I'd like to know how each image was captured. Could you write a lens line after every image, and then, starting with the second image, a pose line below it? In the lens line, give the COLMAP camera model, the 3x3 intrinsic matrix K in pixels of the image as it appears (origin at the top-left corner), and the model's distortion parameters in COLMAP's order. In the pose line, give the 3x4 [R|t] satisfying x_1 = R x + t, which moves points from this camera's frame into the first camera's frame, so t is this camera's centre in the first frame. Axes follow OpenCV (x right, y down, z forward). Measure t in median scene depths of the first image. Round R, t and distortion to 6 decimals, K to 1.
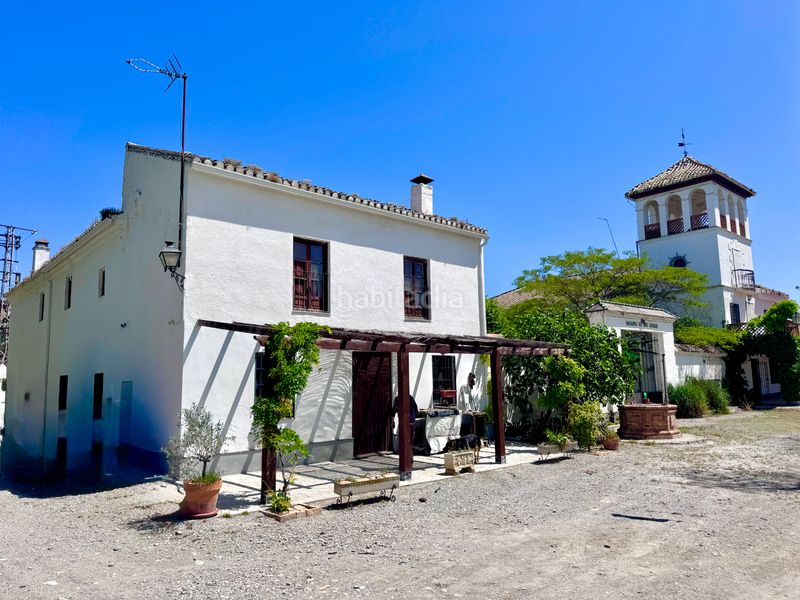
lens RADIAL K [[555.9, 0, 405.4], [0, 555.9, 301.5], [0, 0, 1]] dist [0.106297, -0.155859]
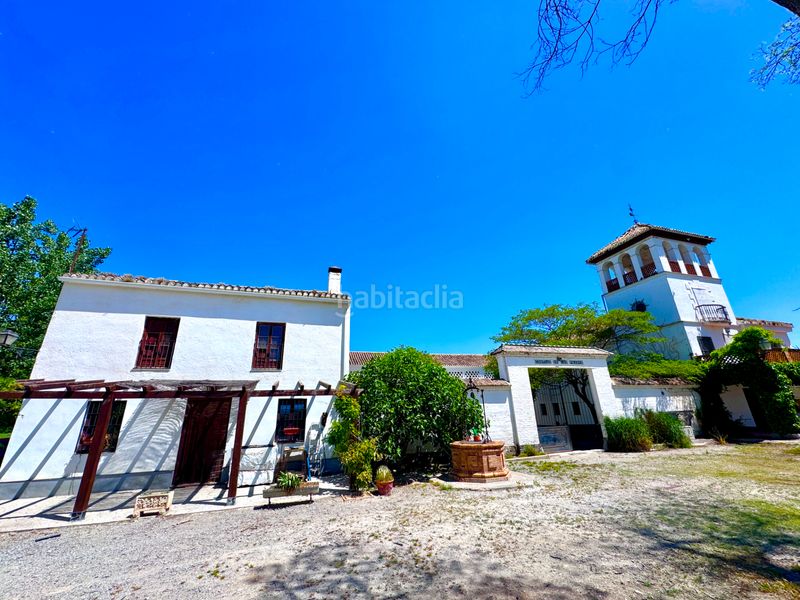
lens RADIAL K [[318.0, 0, 399.2], [0, 318.0, 301.0], [0, 0, 1]] dist [-0.002986, 0.000423]
pose [[0.913648, -0.146825, -0.379064, 0.522722], [0.068893, 0.974930, -0.211577, 0.045915], [0.400626, 0.167192, 0.900859, 0.376301]]
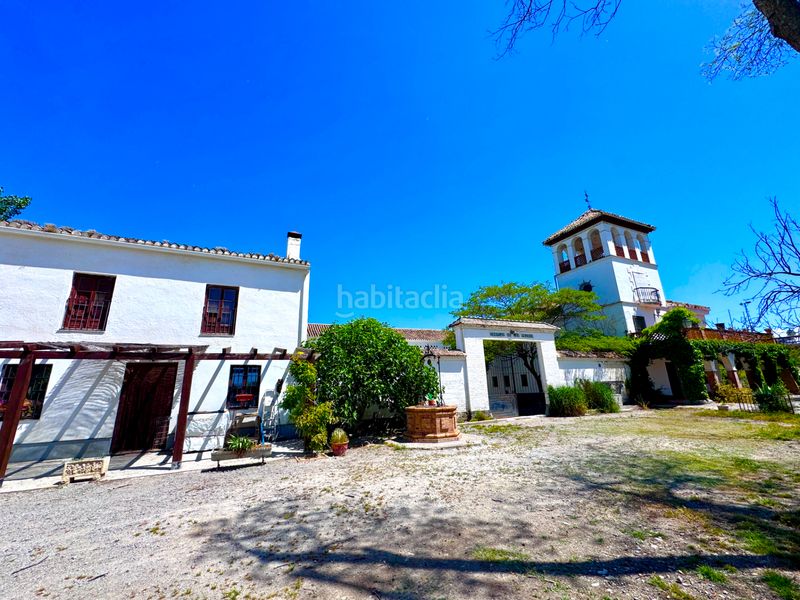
lens RADIAL K [[318.0, 0, 399.2], [0, 318.0, 301.0], [0, 0, 1]] dist [-0.002986, 0.000423]
pose [[0.956244, -0.088570, -0.278842, 0.521936], [0.052909, 0.989713, -0.132924, 0.062252], [0.287747, 0.112354, 0.951093, 0.385426]]
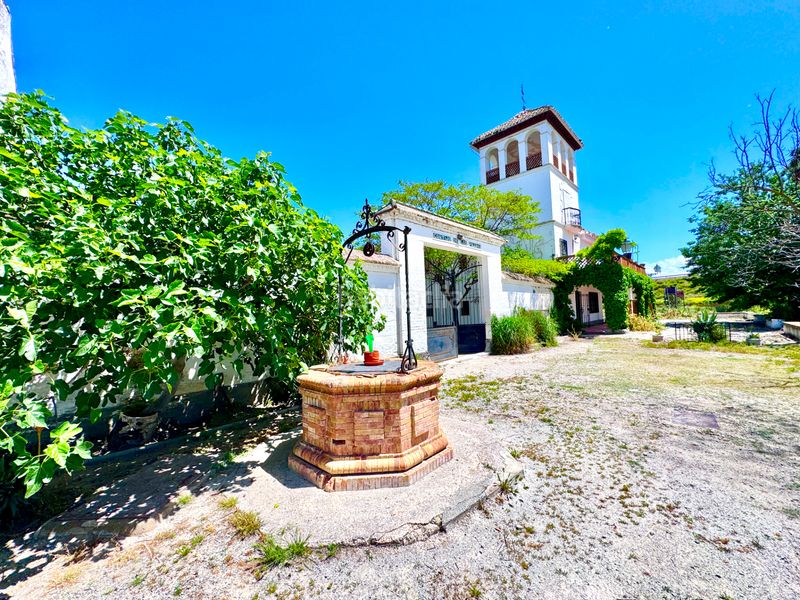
lens RADIAL K [[319.4, 0, 400.0], [0, 319.4, 300.0], [0, 0, 1]] dist [-0.003739, 0.000585]
pose [[0.997116, -0.016331, 0.074119, 0.408590], [0.009886, 0.996203, 0.086503, 0.112849], [-0.075250, -0.085520, 0.993491, 0.746471]]
